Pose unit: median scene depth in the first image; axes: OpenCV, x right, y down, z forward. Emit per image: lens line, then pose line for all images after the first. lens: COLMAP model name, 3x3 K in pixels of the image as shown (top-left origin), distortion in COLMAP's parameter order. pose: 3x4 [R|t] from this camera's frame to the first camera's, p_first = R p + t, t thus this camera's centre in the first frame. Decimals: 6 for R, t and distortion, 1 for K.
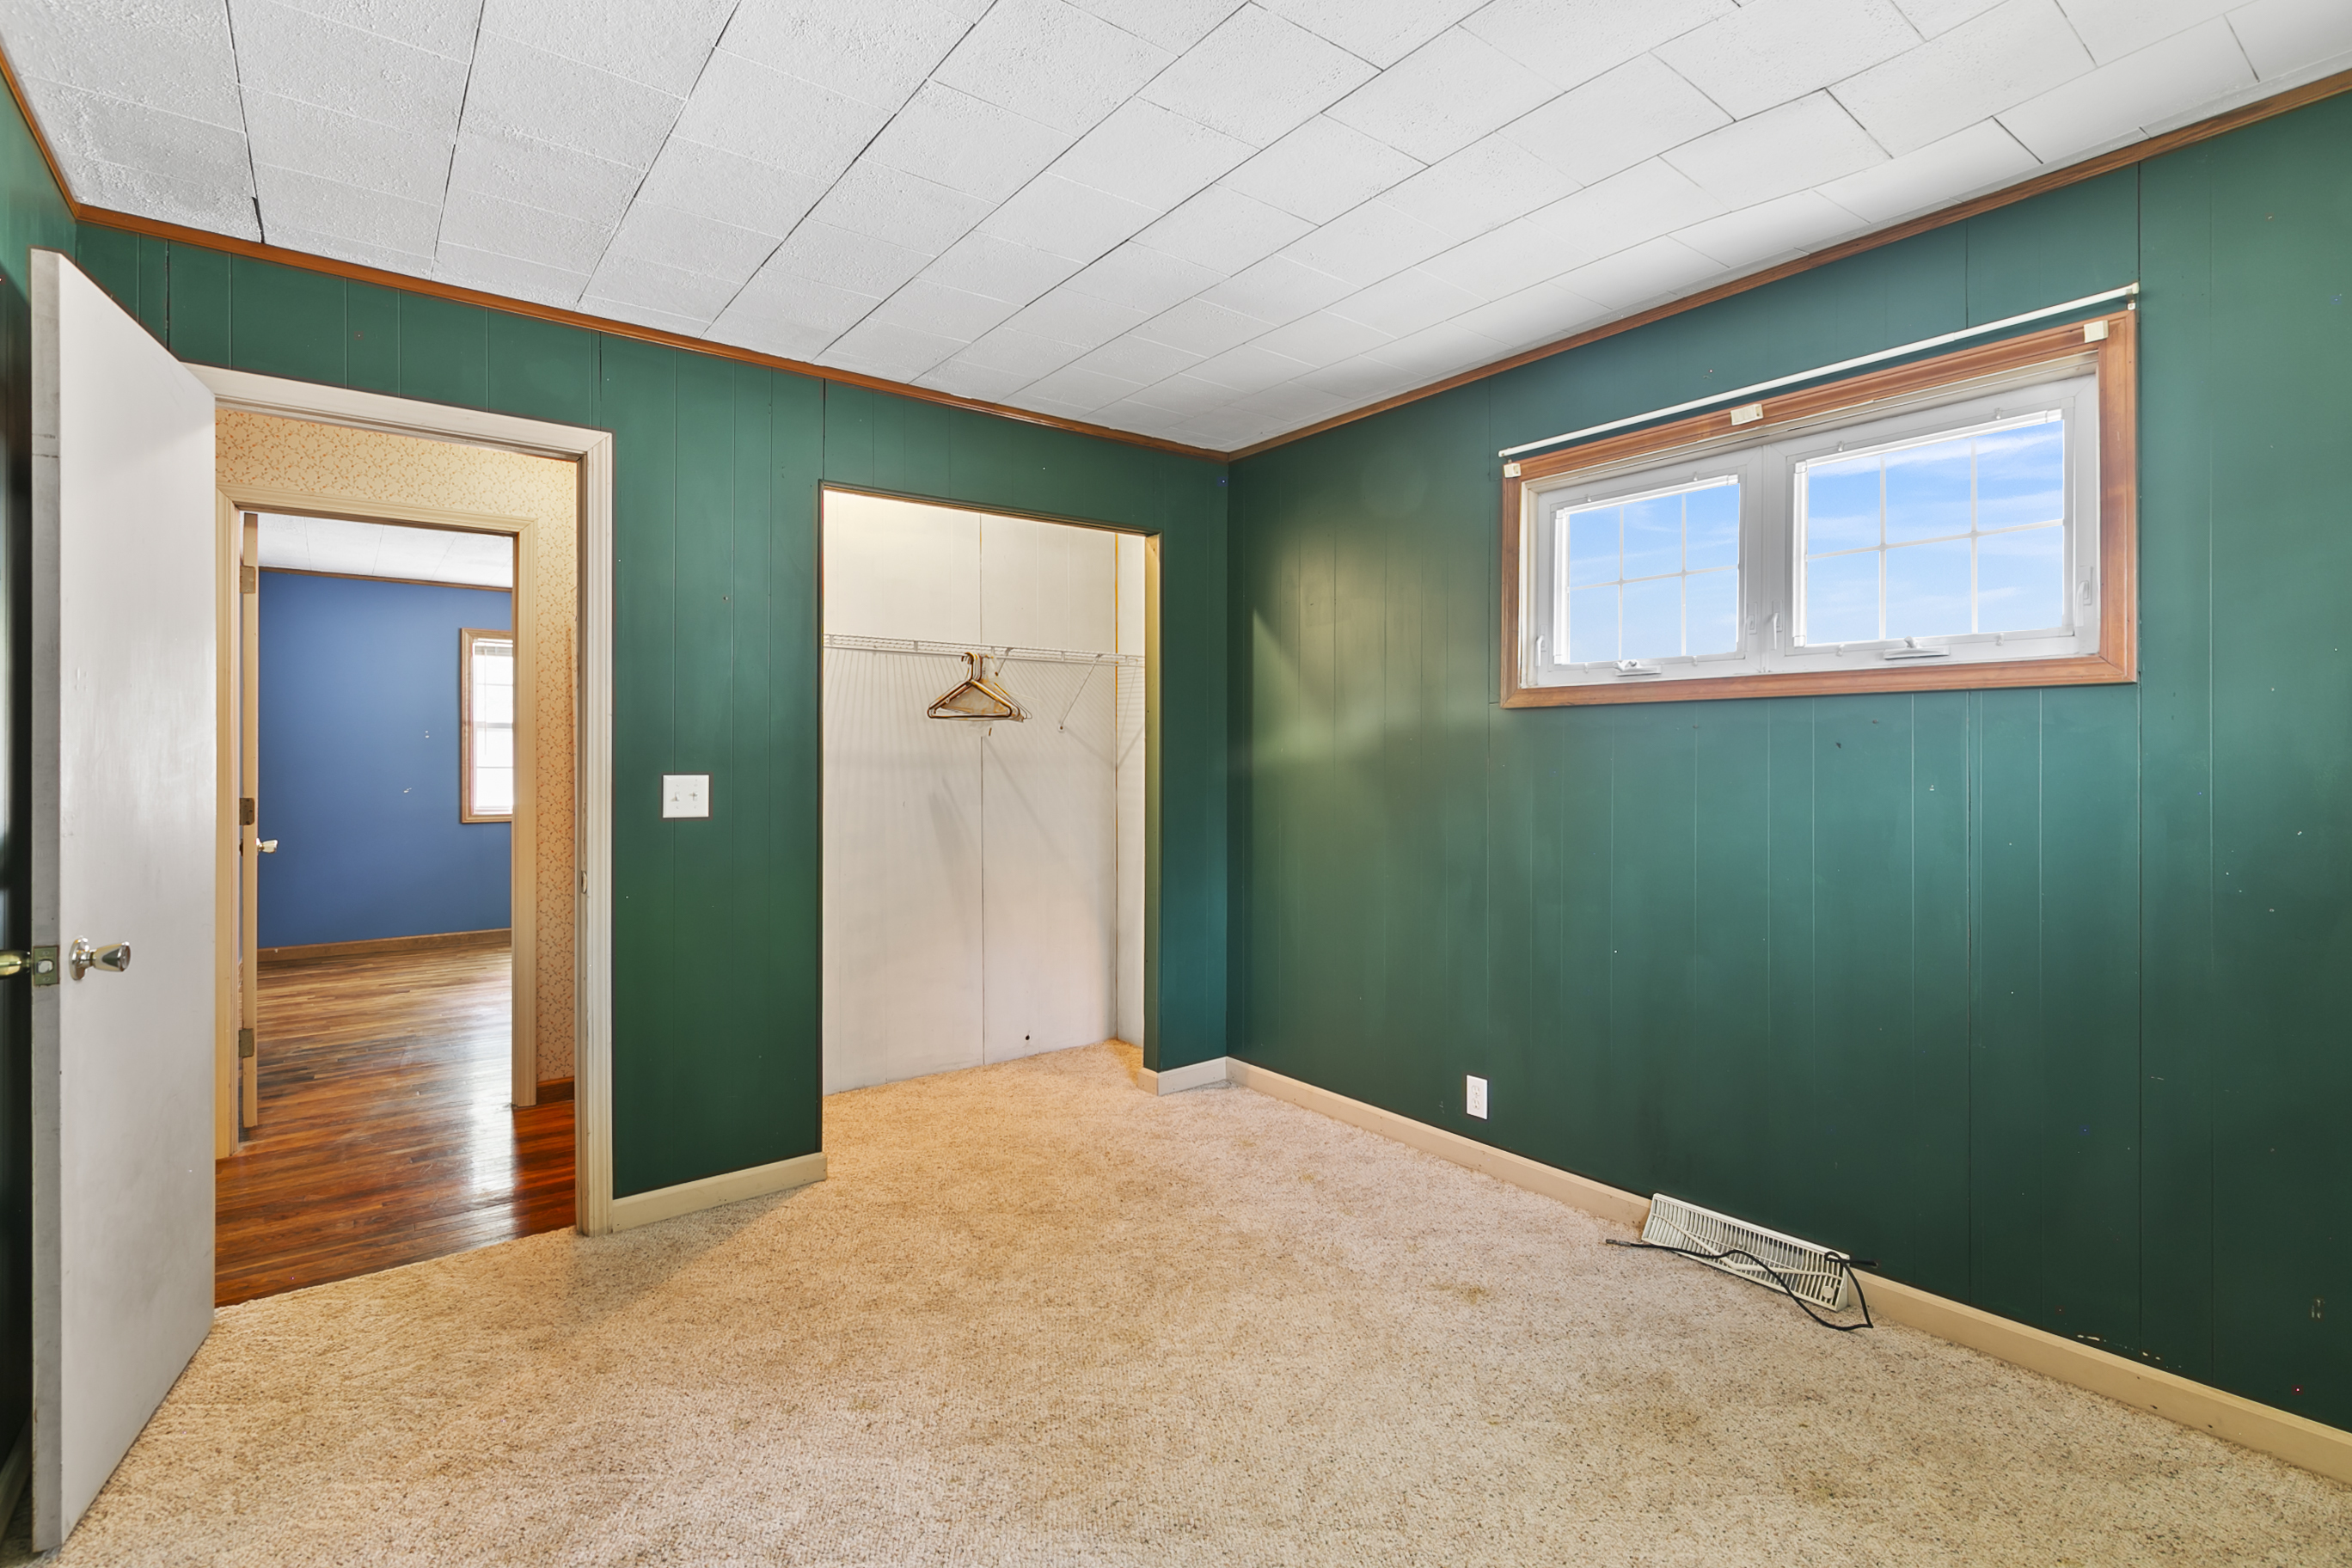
lens RADIAL K [[1094.7, 0, 1188.5], [0, 1094.7, 791.5], [0, 0, 1]] dist [-0.002403, -0.000039]
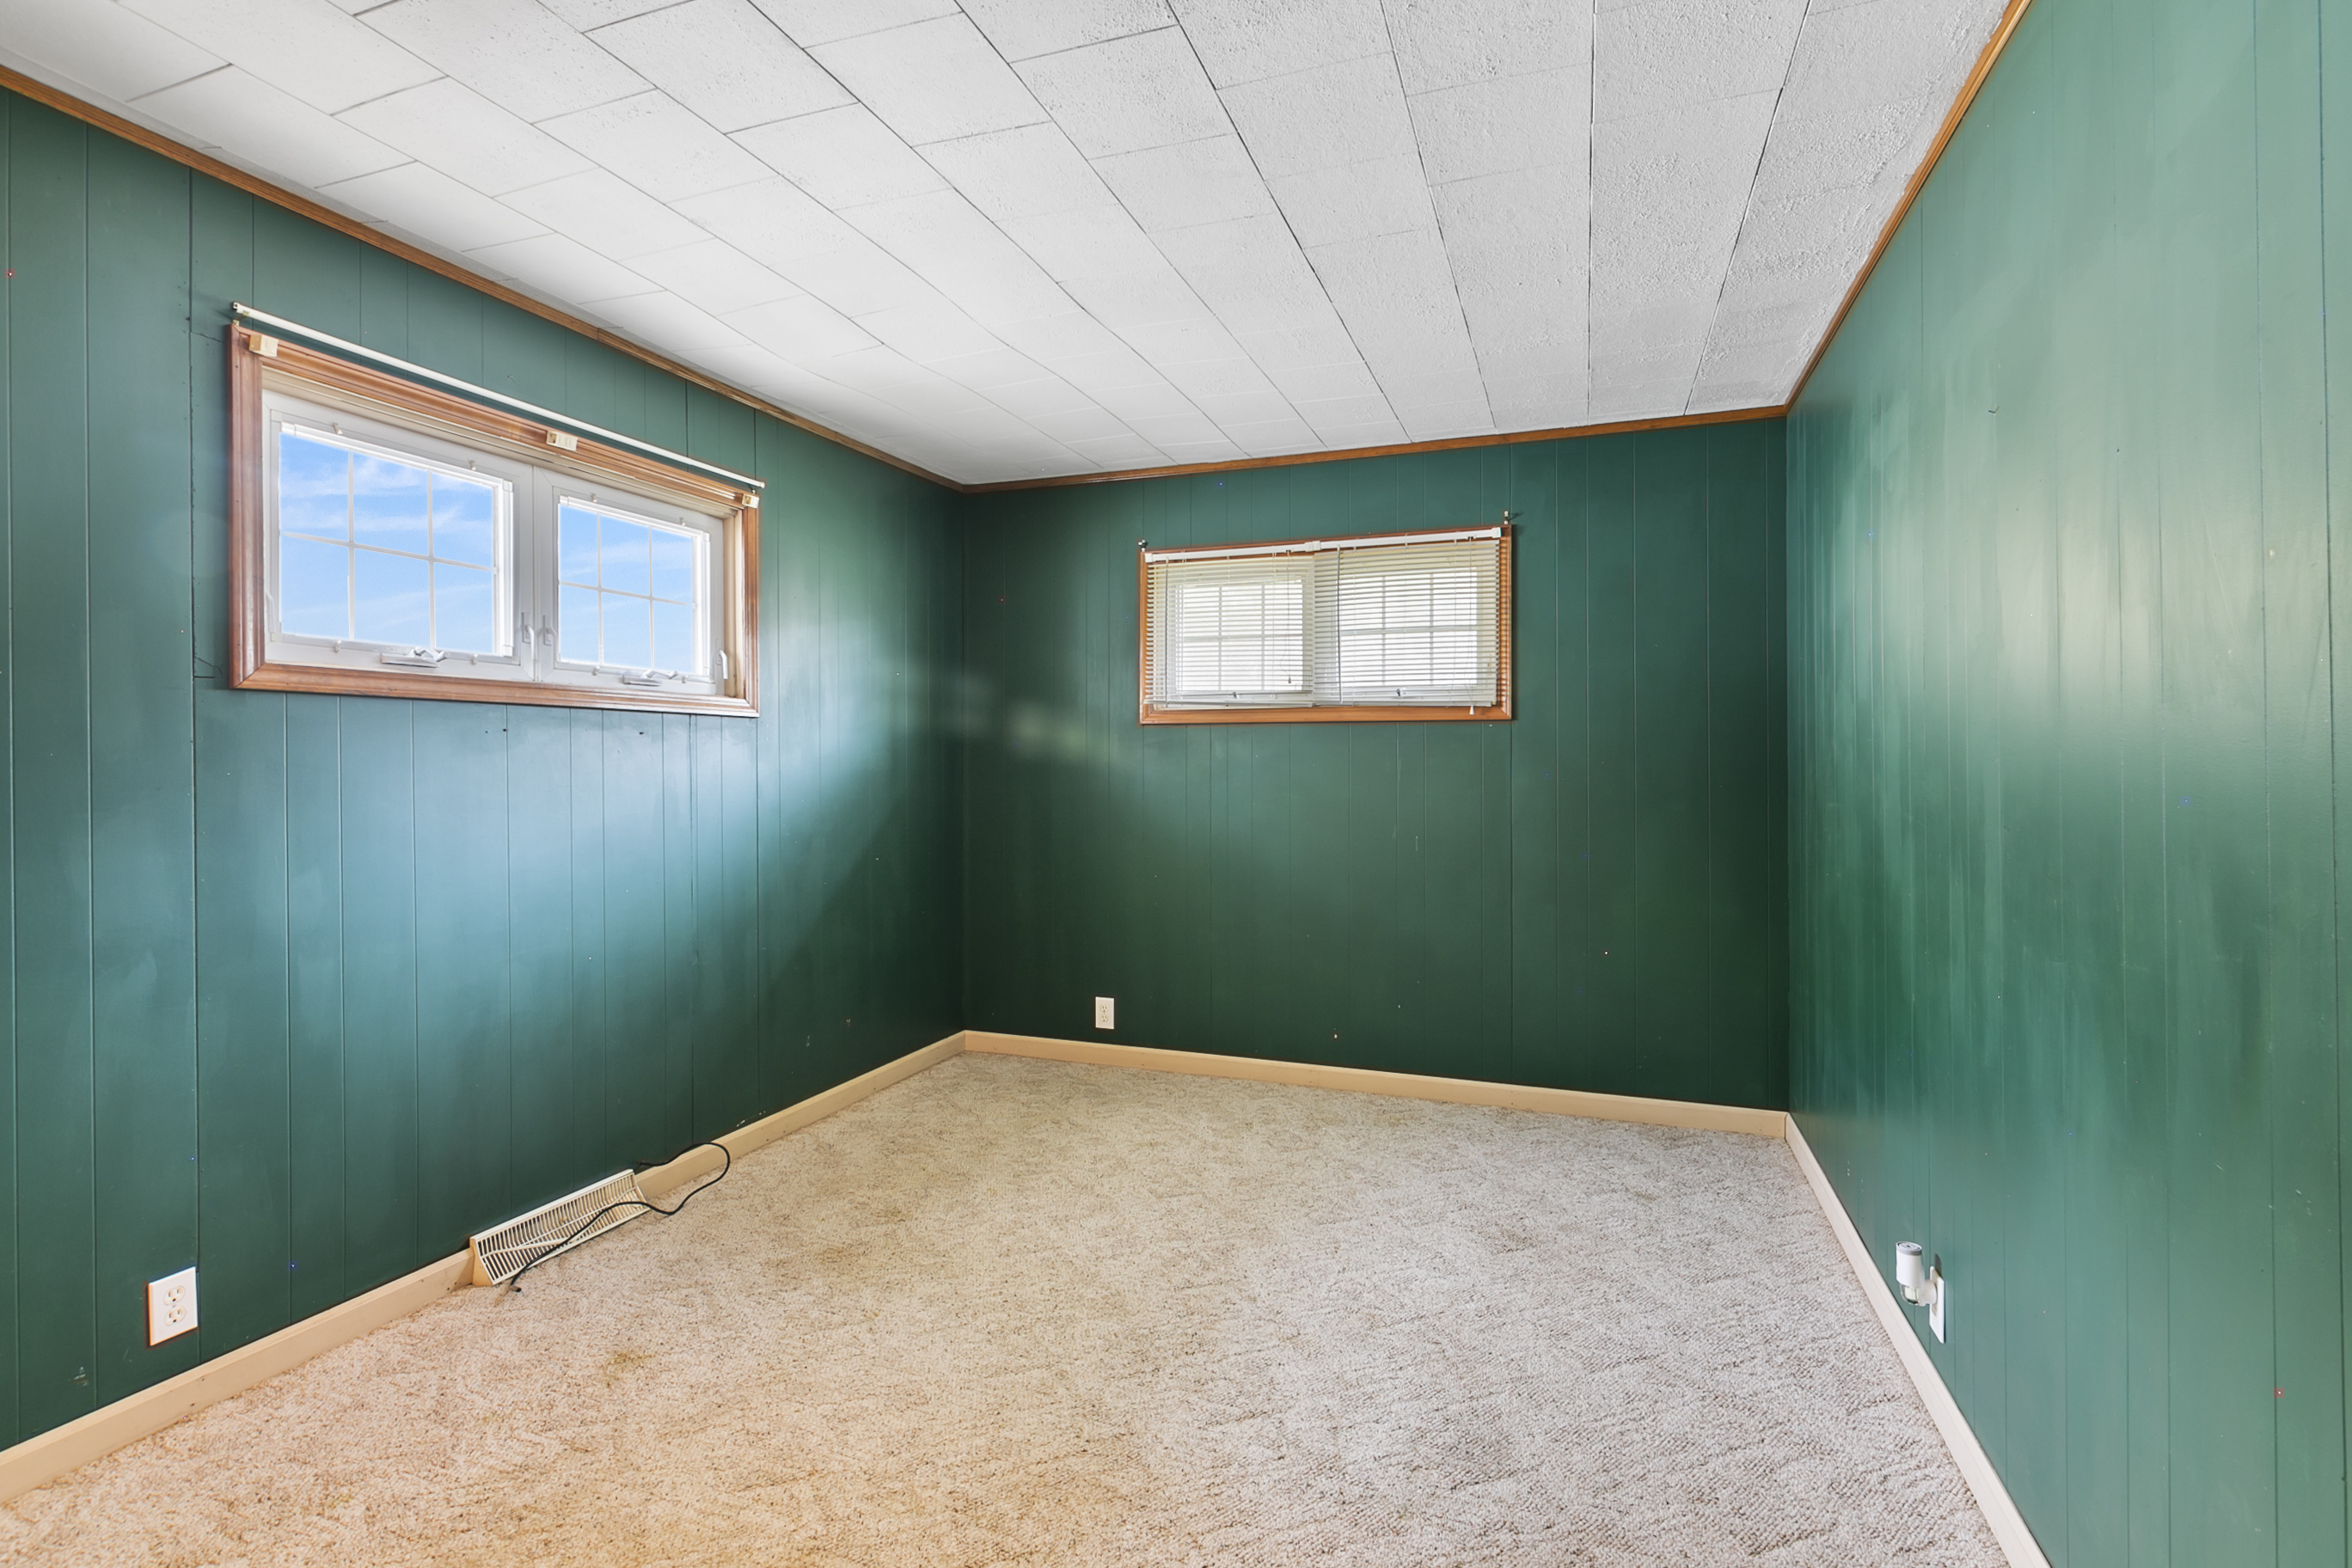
lens RADIAL K [[1146.3, 0, 1197.6], [0, 1146.3, 772.0], [0, 0, 1]] dist [0.002236, 0.000206]
pose [[-0.551849, -0.010174, 0.833882, -0.849896], [0.024573, 0.999293, 0.028454, -0.040142], [-0.833582, 0.036193, -0.551209, 1.220093]]
